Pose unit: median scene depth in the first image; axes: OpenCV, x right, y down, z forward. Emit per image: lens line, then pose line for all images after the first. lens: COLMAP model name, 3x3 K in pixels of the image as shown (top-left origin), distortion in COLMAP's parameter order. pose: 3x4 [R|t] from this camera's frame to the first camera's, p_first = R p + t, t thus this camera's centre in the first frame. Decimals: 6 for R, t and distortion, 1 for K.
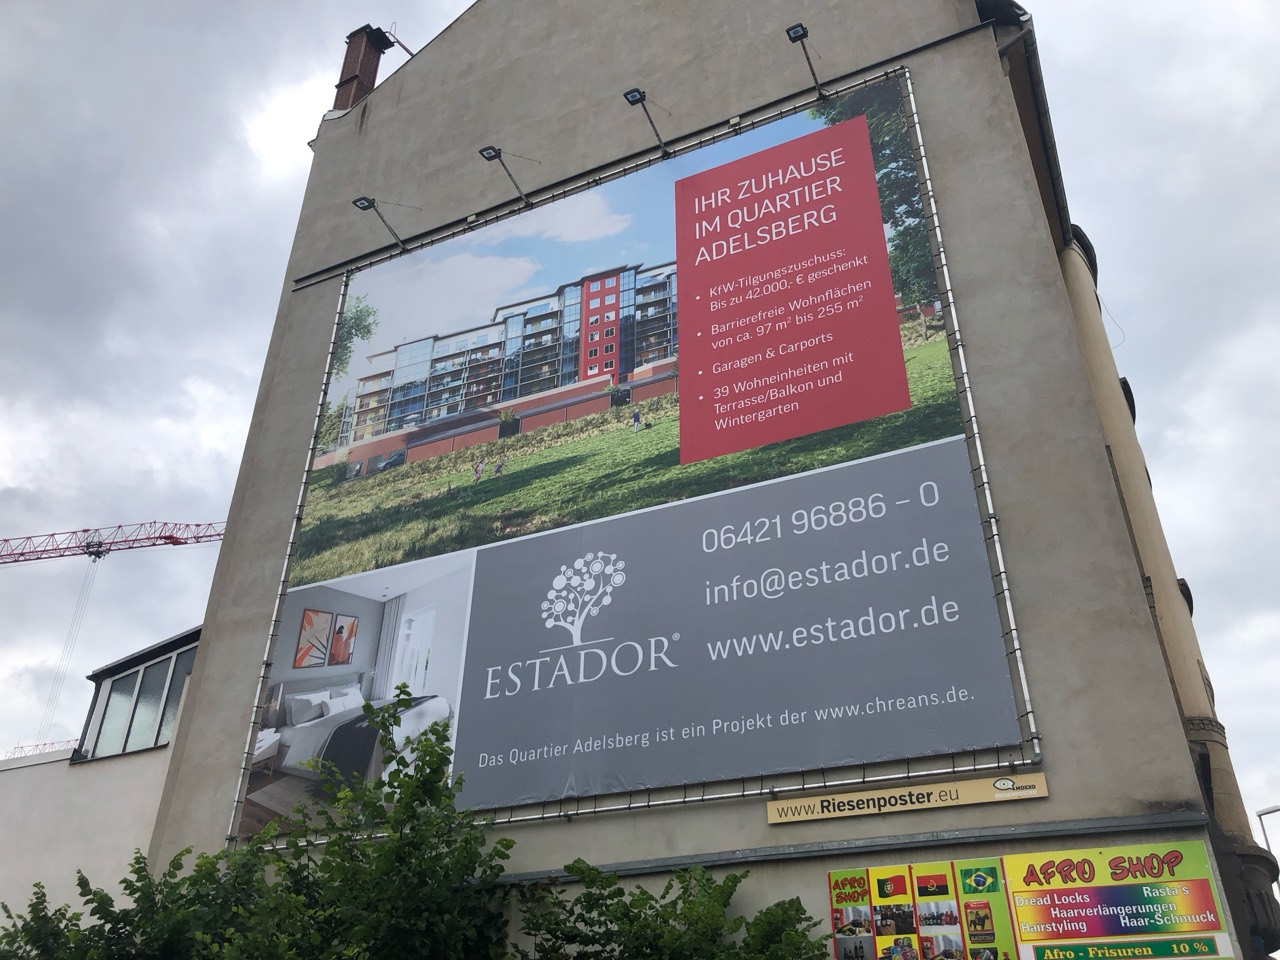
lens RADIAL K [[1068.4, 0, 640.0], [0, 1068.4, 480.0], [0, 0, 1]] dist [-0.014704, -0.007350]
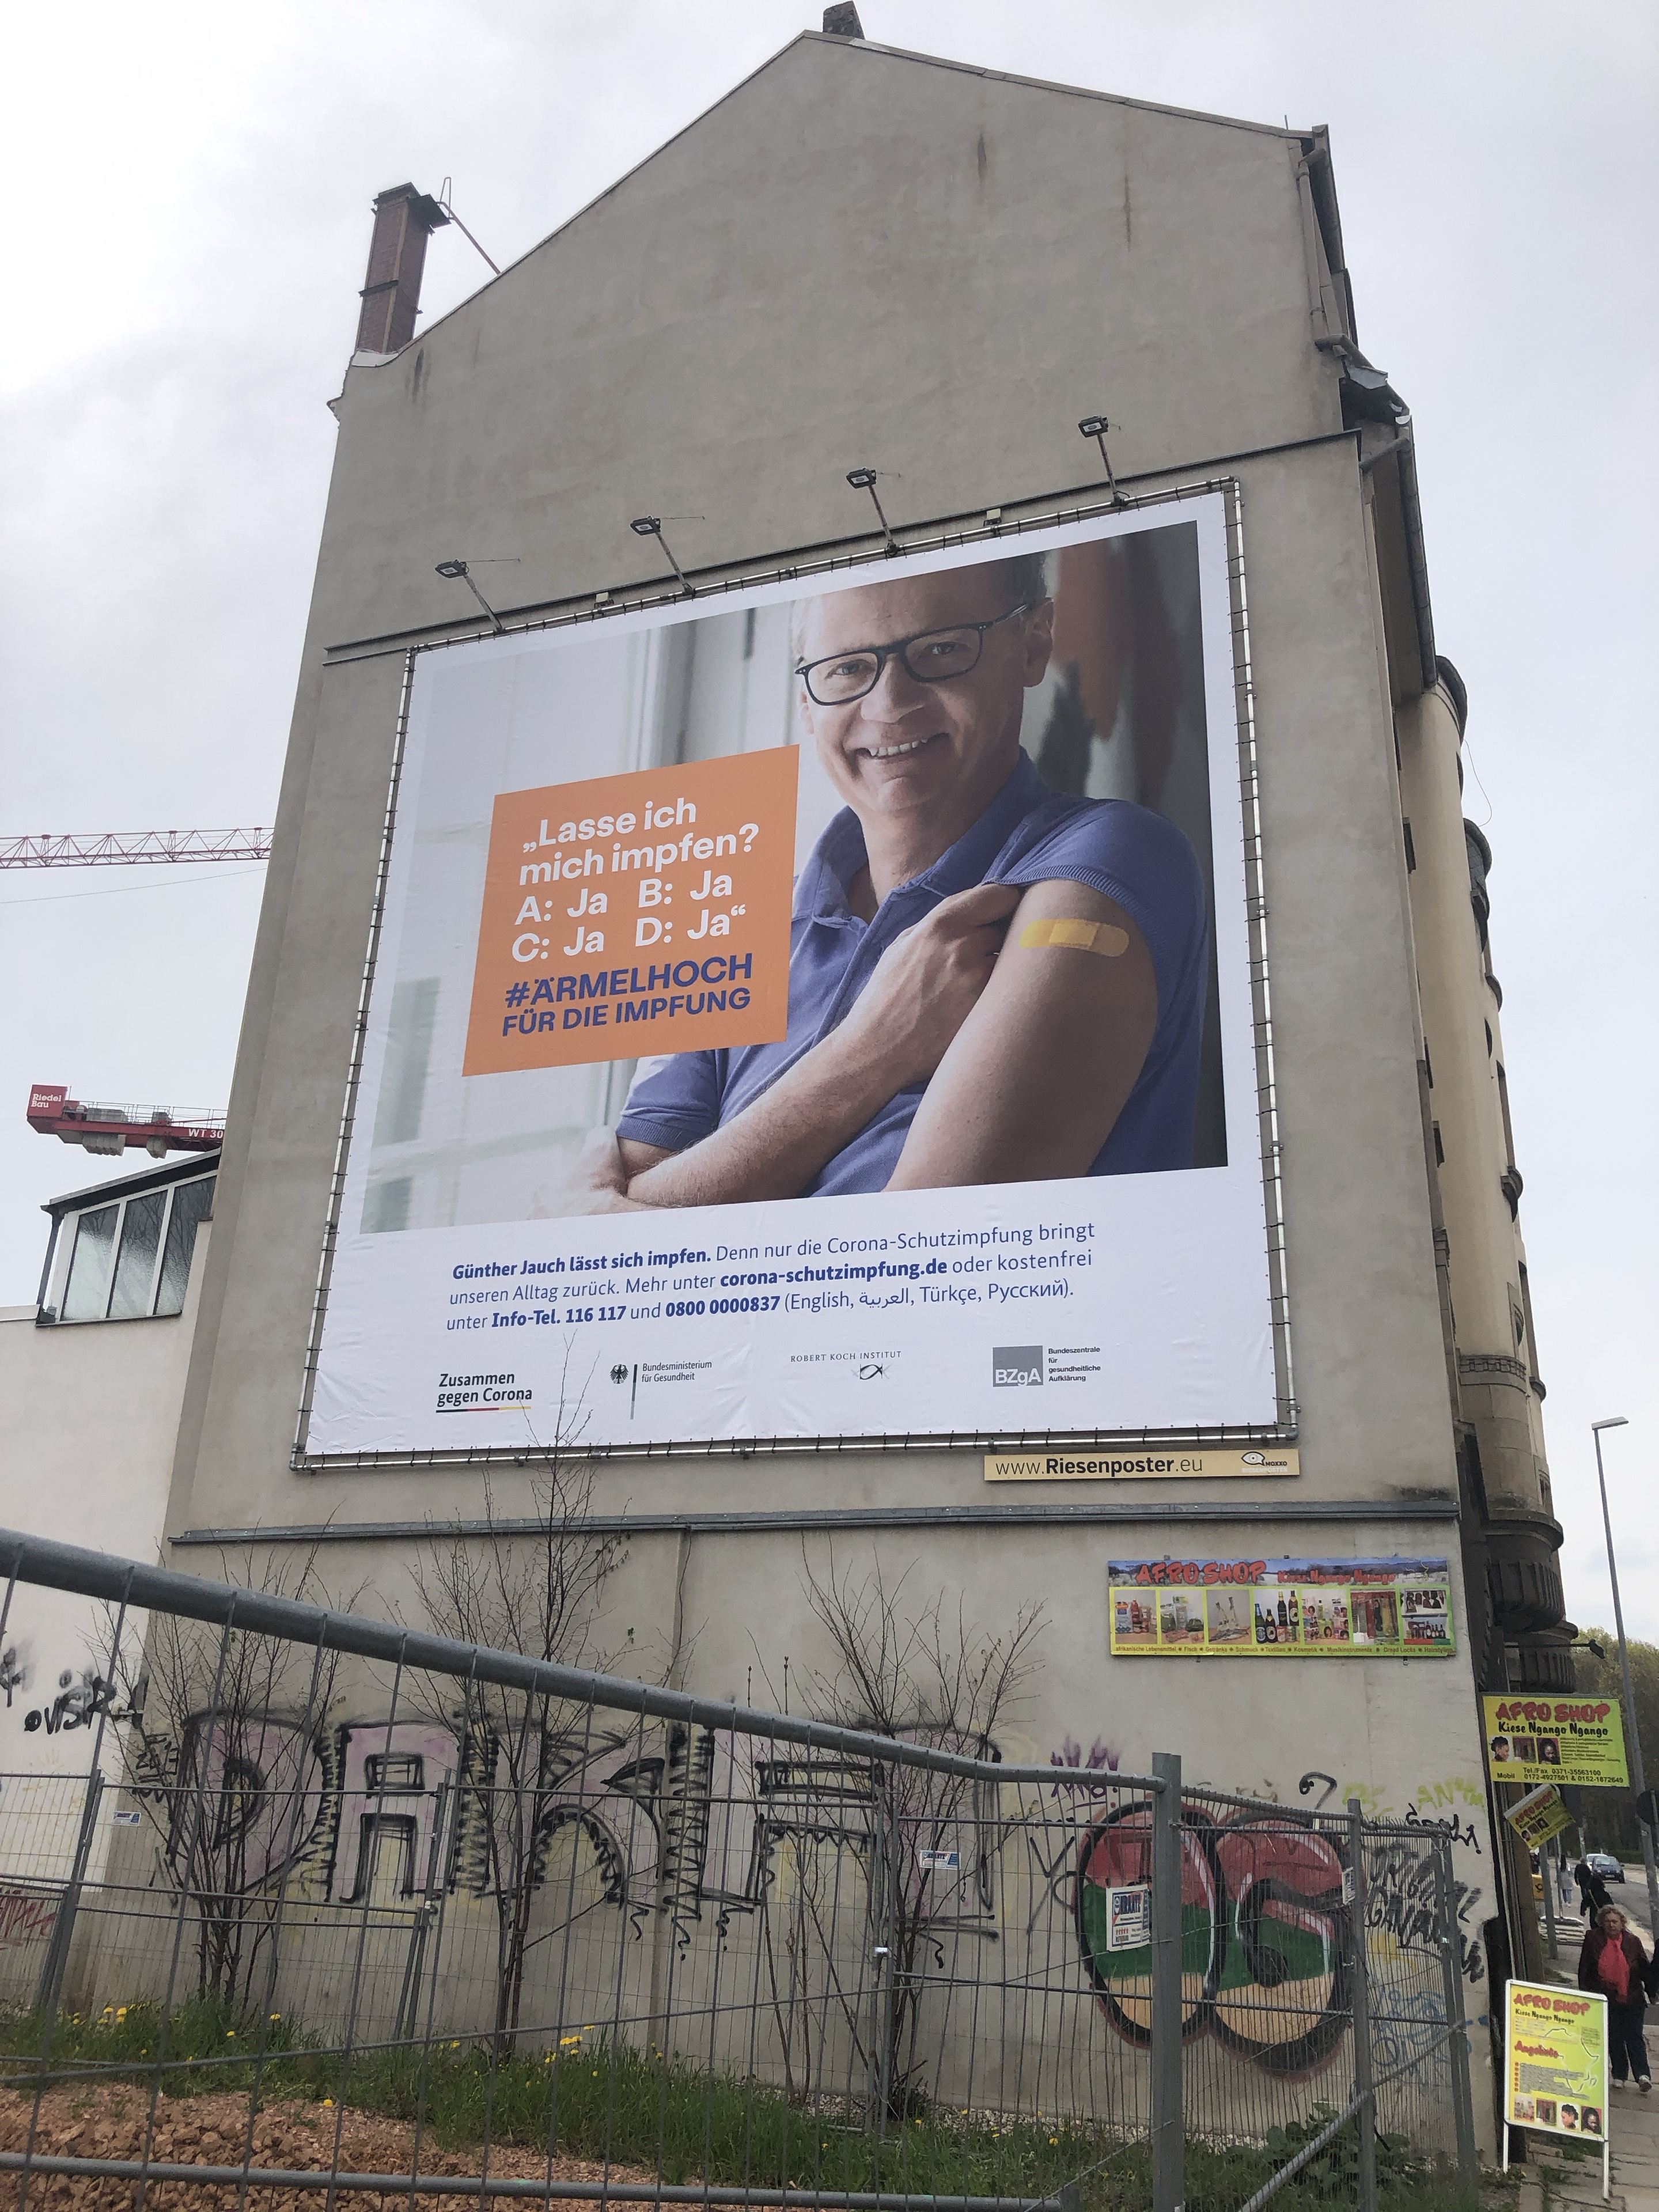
lens RADIAL K [[1846.4, 0, 829.5], [0, 1846.4, 1106.0], [0, 0, 1]] dist [-0.014704, -0.007350]
pose [[0.994867, 0.054565, 0.085222, -0.101852], [-0.070339, 0.978332, 0.194730, -0.176695], [-0.072750, -0.199725, 0.977148, -0.272644]]
